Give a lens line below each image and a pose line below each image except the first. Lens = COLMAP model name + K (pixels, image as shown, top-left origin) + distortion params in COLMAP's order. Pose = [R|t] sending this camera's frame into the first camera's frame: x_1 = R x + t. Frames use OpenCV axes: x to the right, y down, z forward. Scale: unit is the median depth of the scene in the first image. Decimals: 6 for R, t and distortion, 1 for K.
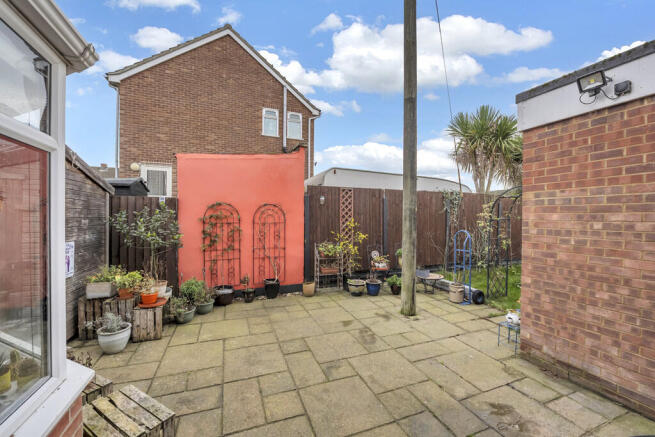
lens RADIAL K [[268.4, 0, 327.9], [0, 268.4, 217.5], [0, 0, 1]] dist [0.000018, -0.000013]
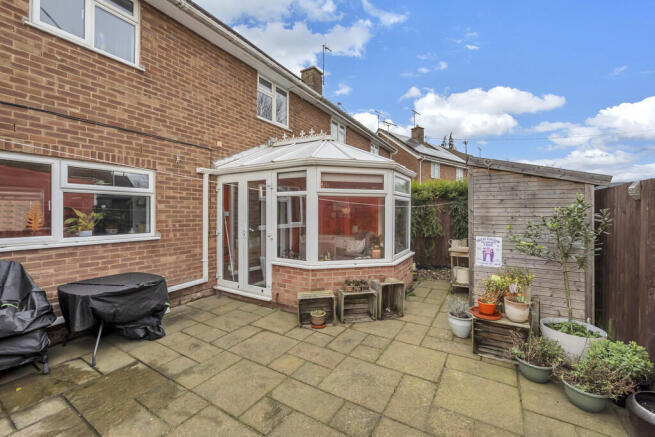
lens RADIAL K [[268.4, 0, 327.8], [0, 268.4, 214.1], [0, 0, 1]] dist [0.000018, -0.000013]
pose [[-0.797025, -0.000046, -0.603947, 0.362830], [-0.005976, 0.999952, 0.007811, -0.014158], [0.603917, 0.009834, -0.796986, 1.730367]]
